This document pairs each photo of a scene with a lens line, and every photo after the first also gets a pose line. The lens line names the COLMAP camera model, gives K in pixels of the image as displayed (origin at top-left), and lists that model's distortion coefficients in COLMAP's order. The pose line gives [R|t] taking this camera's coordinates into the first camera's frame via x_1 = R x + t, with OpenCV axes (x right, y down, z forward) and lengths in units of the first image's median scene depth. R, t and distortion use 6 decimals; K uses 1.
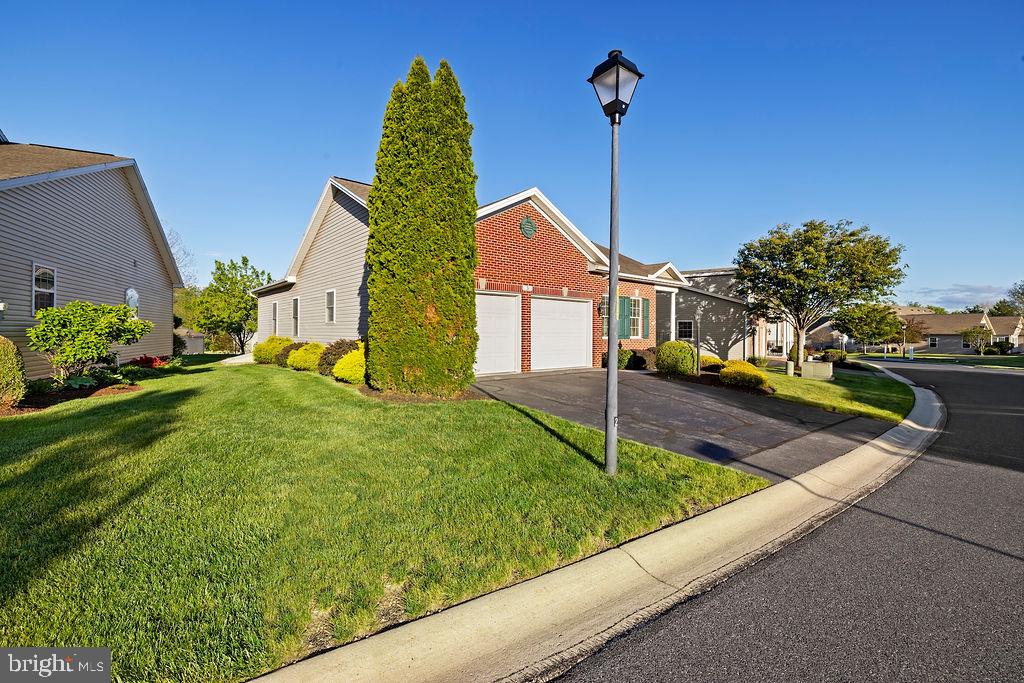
lens RADIAL K [[453.5, 0, 512.0], [0, 453.5, 341.5], [0, 0, 1]] dist [-0.000342, -0.000083]
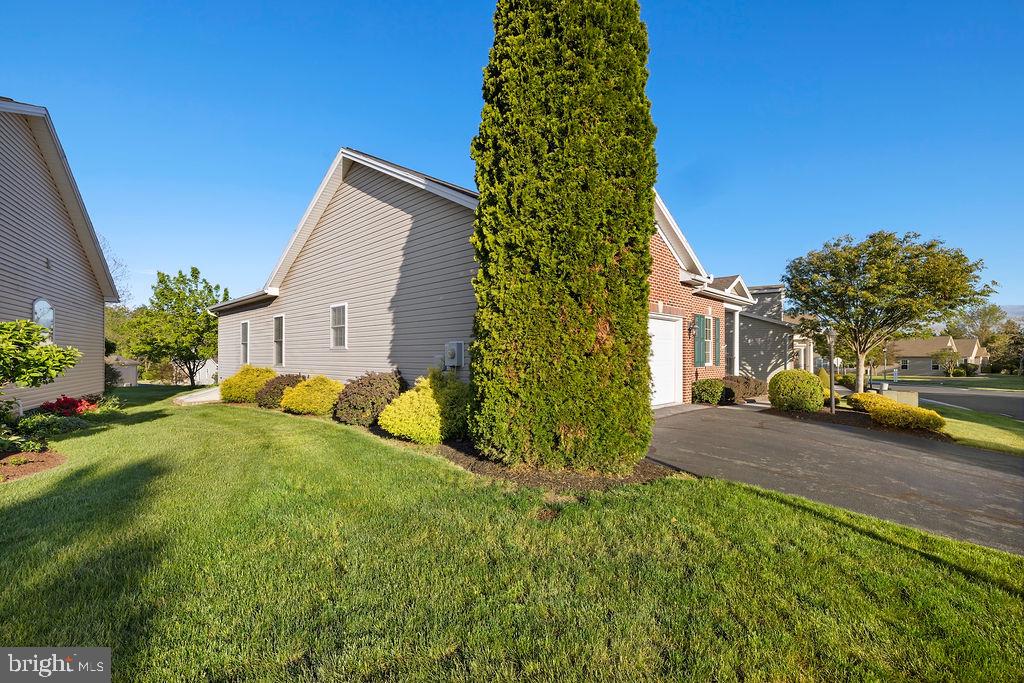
lens RADIAL K [[455.8, 0, 512.5], [0, 455.8, 362.7], [0, 0, 1]] dist [-0.000619, 0.000310]
pose [[0.994964, -0.007029, 0.099988, -0.164946], [0.007623, 0.999955, -0.005562, -0.009883], [-0.099945, 0.006296, 0.994973, 0.199692]]
